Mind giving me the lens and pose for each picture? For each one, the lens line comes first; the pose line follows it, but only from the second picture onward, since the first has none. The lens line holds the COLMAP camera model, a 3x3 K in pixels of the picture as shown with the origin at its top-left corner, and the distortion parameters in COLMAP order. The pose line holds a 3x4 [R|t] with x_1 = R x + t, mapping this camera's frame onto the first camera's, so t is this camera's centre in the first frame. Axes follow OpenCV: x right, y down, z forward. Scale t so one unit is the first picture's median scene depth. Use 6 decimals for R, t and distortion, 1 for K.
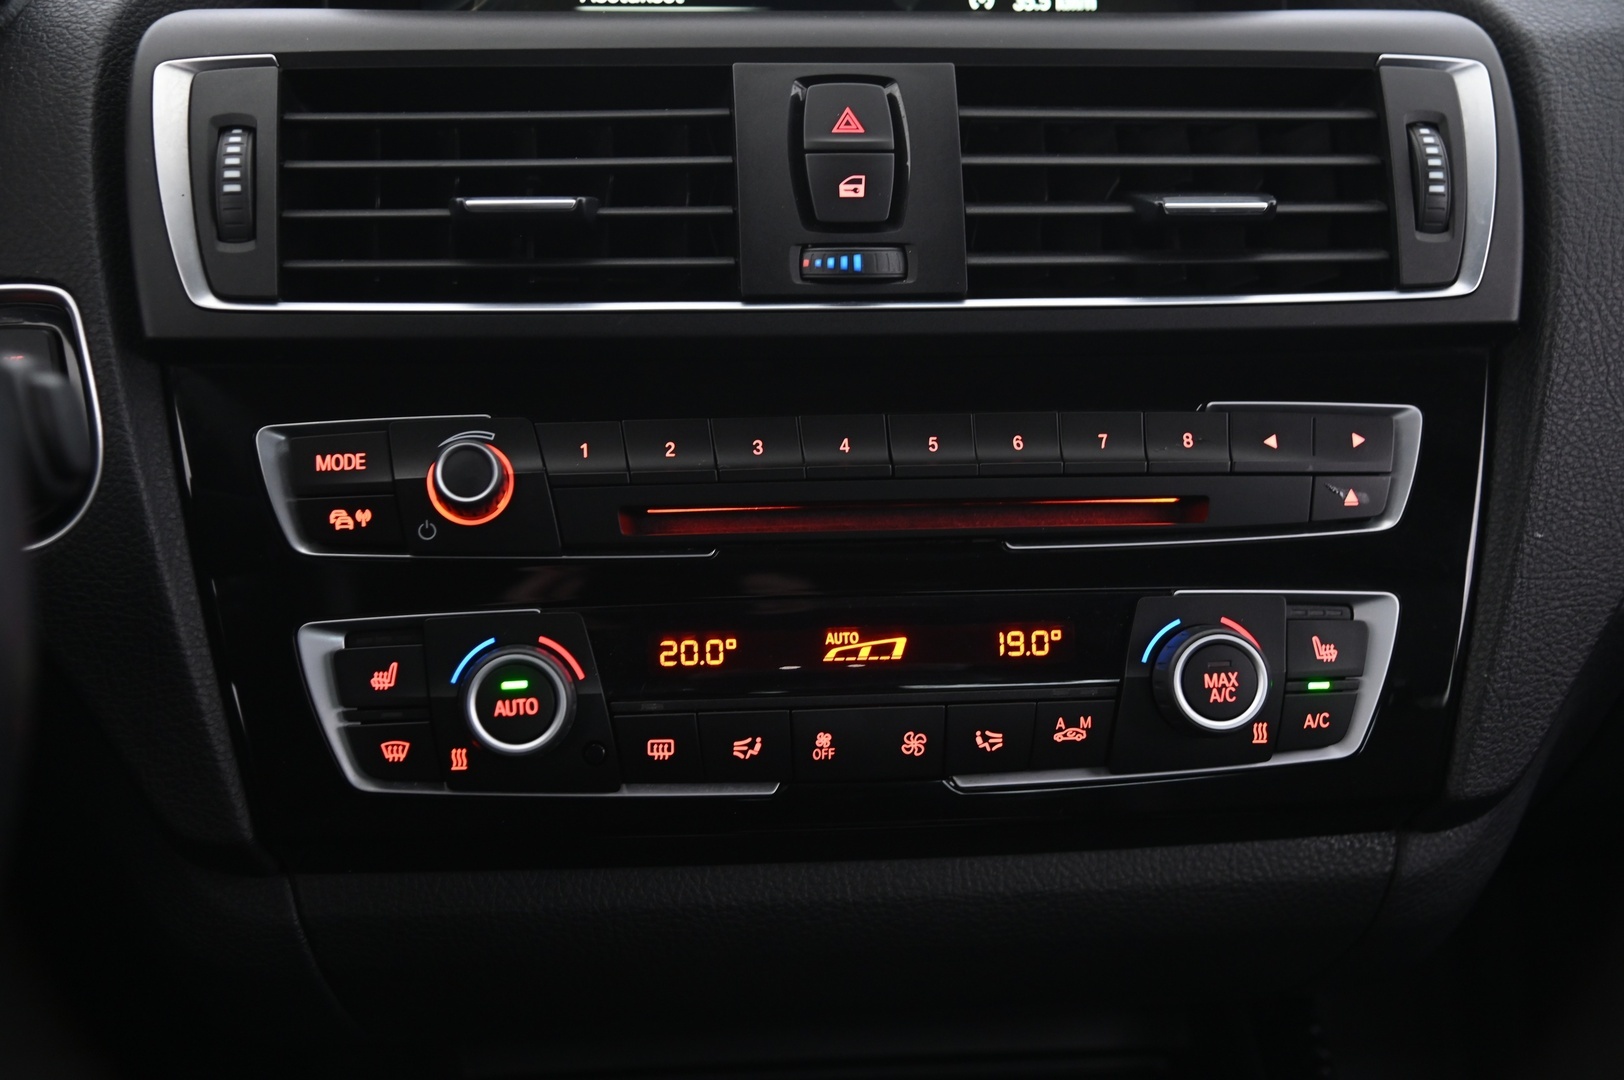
lens RADIAL K [[2133.5, 0, 836.1], [0, 2133.5, 545.5], [0, 0, 1]] dist [0.118598, 0.021977]
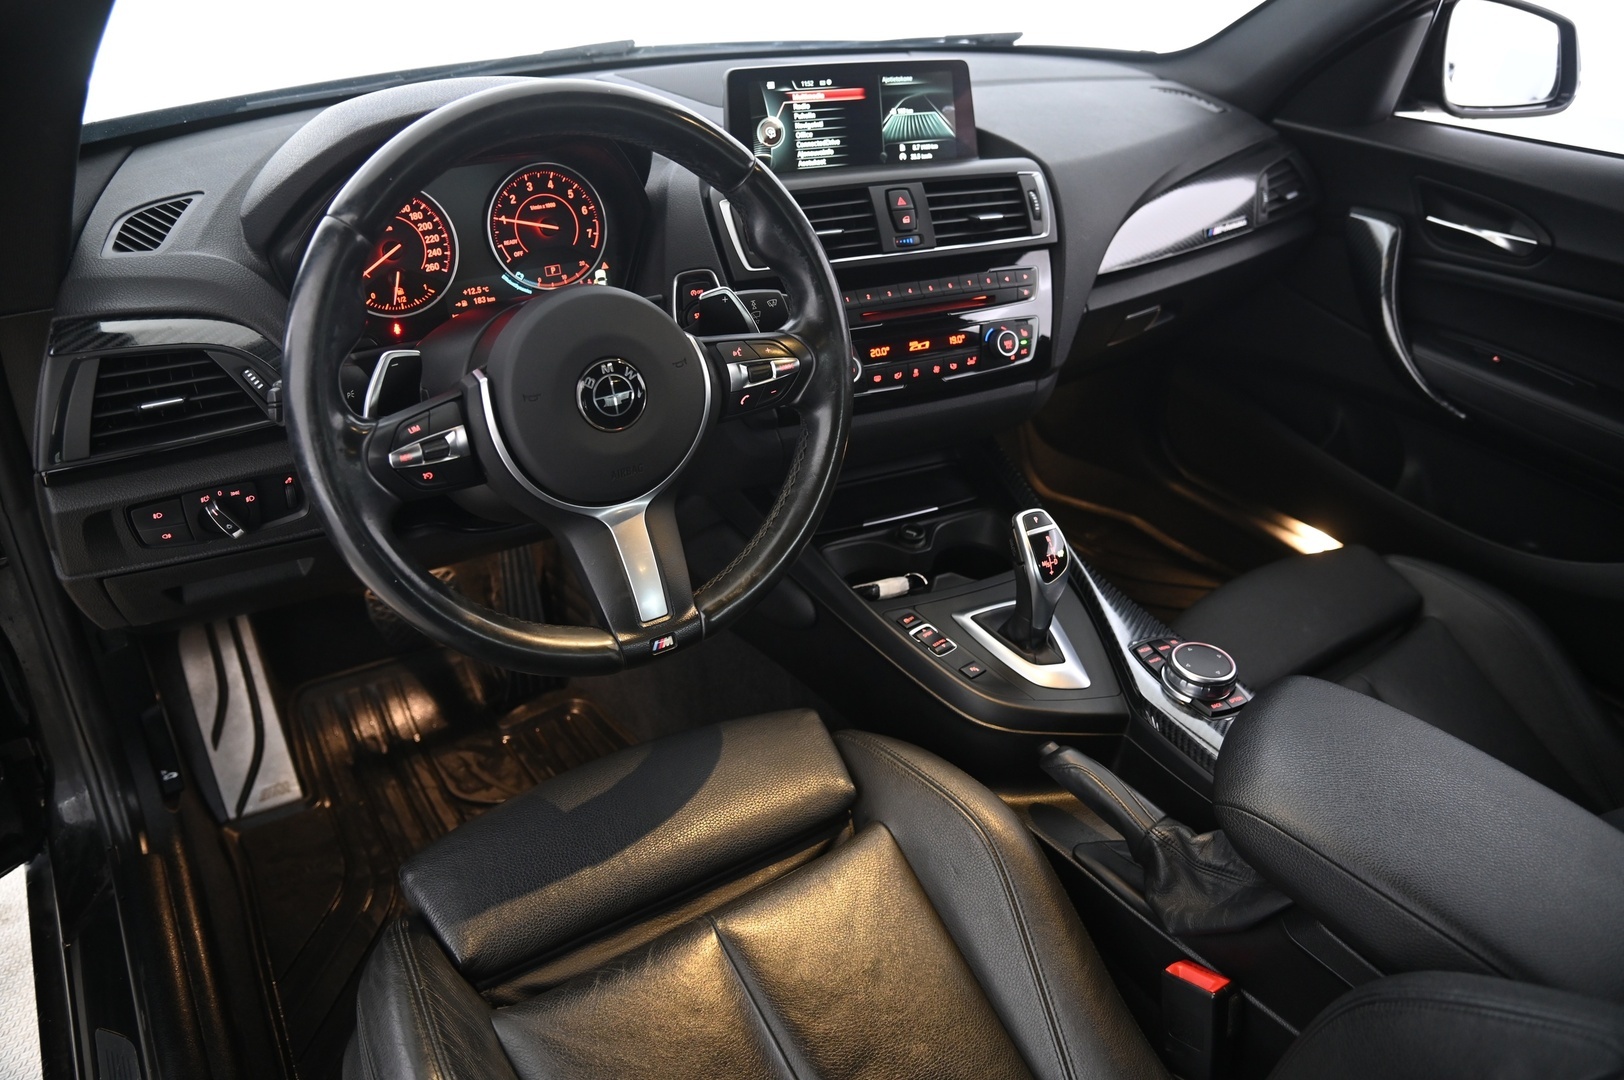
lens RADIAL K [[1113.3, 0, 812.0], [0, 1113.3, 540.0], [0, 0, 1]] dist [-0.123967, 0.074465]
pose [[0.933962, -0.175160, 0.311504, -0.816480], [0.114039, 0.972153, 0.204730, -0.038639], [-0.338690, -0.155686, 0.927928, -0.767155]]
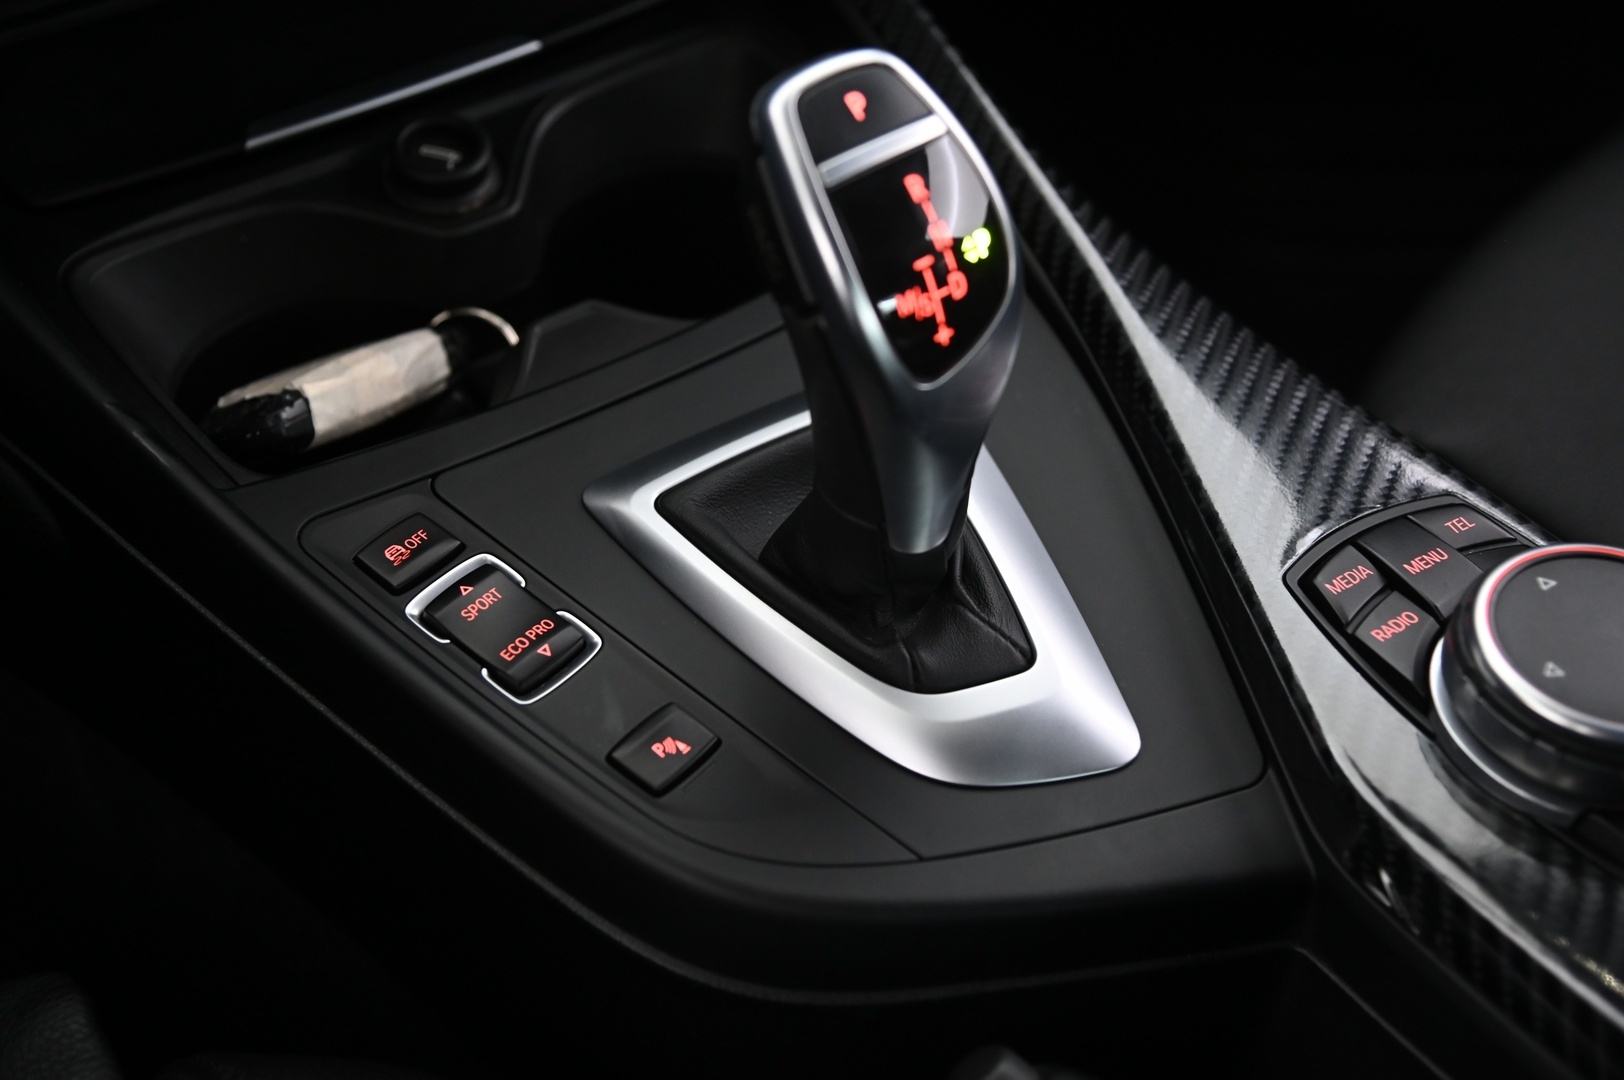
lens RADIAL K [[2133.5, 0, 836.1], [0, 2133.5, 545.5], [0, 0, 1]] dist [0.118598, 0.021977]
pose [[0.867658, -0.357768, 0.345211, -0.253349], [0.182409, 0.875028, 0.448389, 0.124213], [-0.462489, -0.326079, 0.824486, 0.075957]]
